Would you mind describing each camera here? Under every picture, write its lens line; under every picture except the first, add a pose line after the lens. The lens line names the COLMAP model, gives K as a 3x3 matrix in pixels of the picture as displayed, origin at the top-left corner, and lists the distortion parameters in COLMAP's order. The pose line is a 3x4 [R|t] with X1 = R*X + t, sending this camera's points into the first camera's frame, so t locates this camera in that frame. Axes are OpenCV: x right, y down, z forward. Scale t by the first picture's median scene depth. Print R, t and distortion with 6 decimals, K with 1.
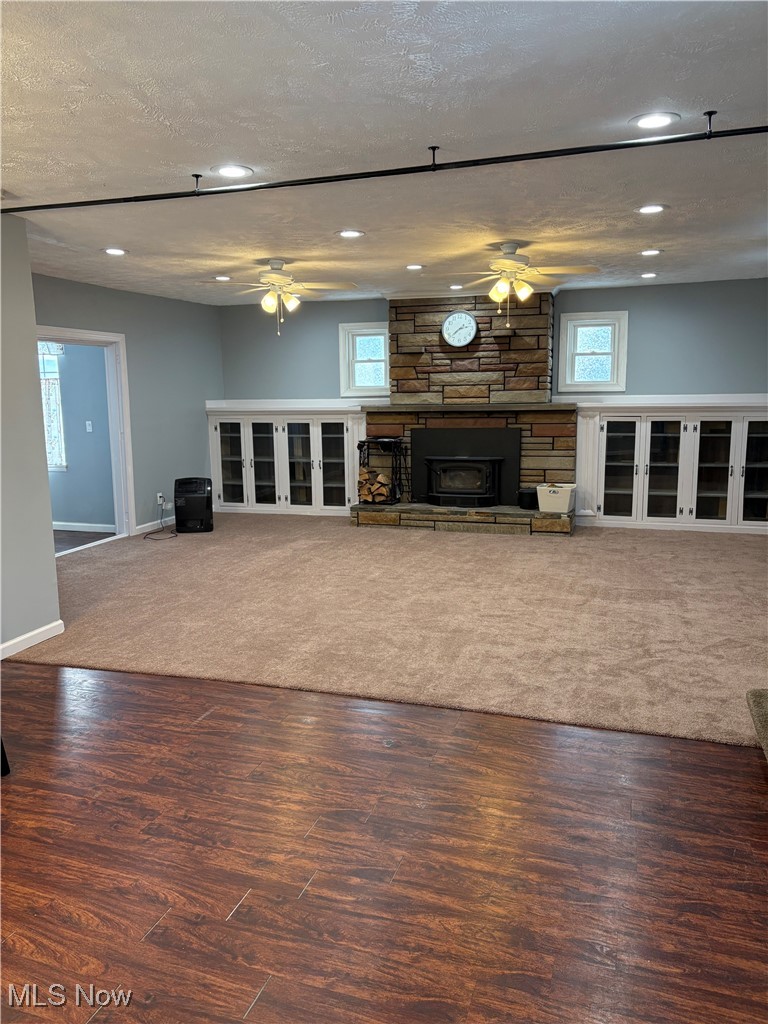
lens RADIAL K [[773.2, 0, 384.0], [0, 773.2, 512.0], [0, 0, 1]] dist [0.059447, -0.056918]
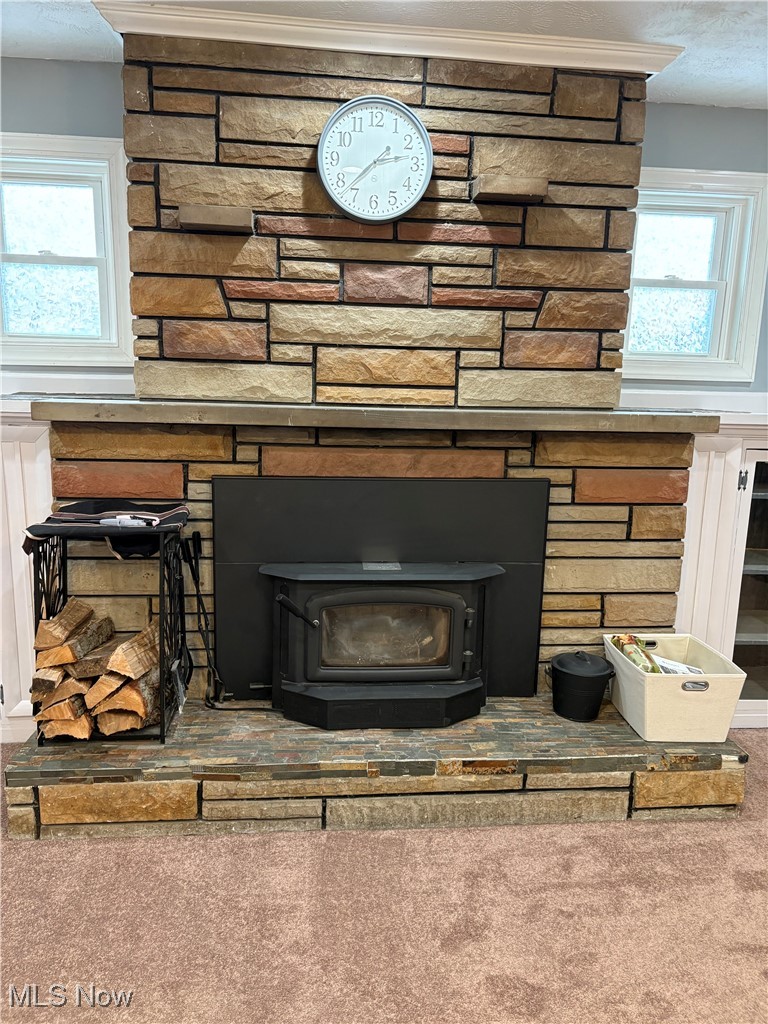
lens RADIAL K [[773.2, 0, 384.0], [0, 773.2, 512.0], [0, 0, 1]] dist [0.059447, -0.056918]
pose [[0.910635, -0.038536, 0.411410, -0.032662], [0.021610, 0.998721, 0.045716, -0.110082], [-0.412645, -0.032740, 0.910303, 0.705633]]
